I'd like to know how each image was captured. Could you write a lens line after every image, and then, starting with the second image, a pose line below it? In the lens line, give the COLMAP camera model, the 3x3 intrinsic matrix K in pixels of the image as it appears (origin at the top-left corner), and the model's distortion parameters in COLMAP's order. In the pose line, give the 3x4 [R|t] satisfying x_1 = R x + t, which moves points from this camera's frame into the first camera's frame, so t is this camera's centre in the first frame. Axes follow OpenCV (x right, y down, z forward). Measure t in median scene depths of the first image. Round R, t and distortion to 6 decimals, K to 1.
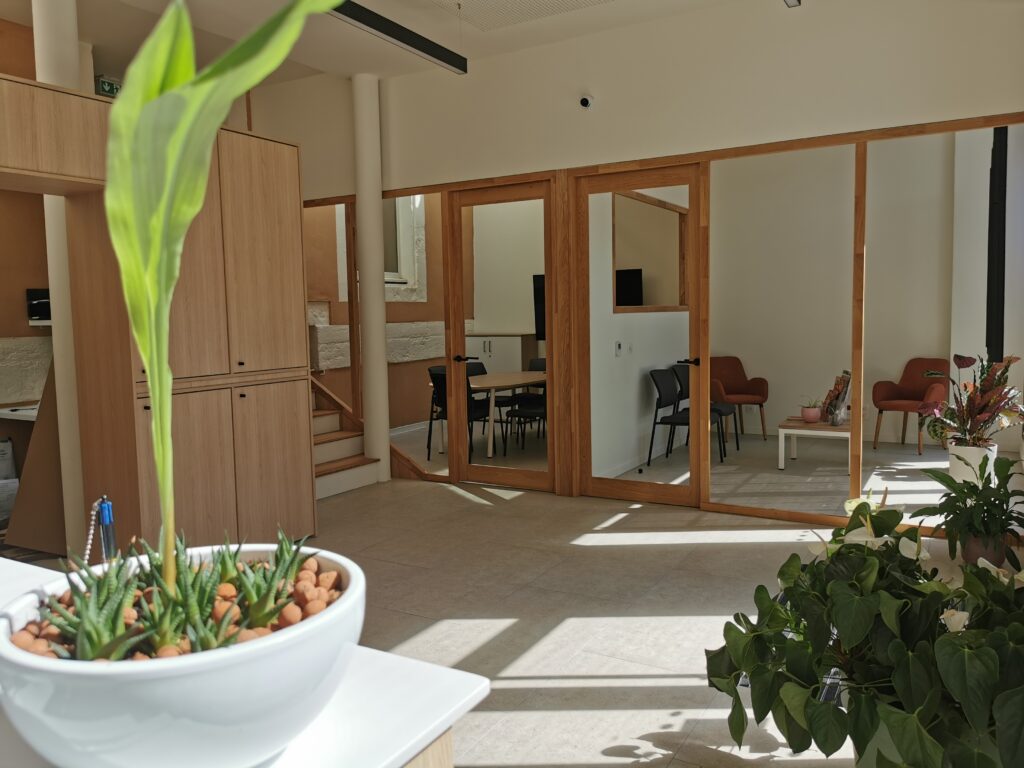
lens RADIAL K [[795.0, 0, 505.4], [0, 795.0, 378.8], [0, 0, 1]] dist [0.052232, -0.056012]
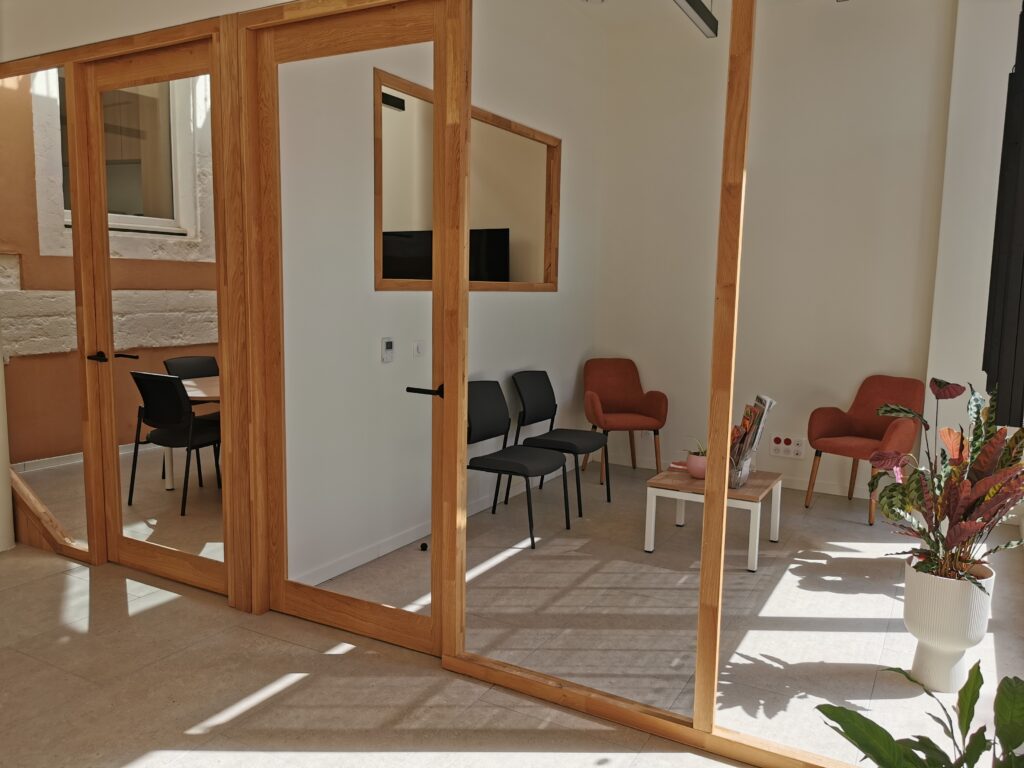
lens RADIAL K [[795.0, 0, 516.4], [0, 795.0, 388.9], [0, 0, 1]] dist [0.052232, -0.056012]
pose [[0.998963, 0.037378, 0.026005, 0.220303], [-0.038591, 0.998111, 0.047813, -0.039964], [-0.024169, -0.048767, 0.998518, 0.383560]]
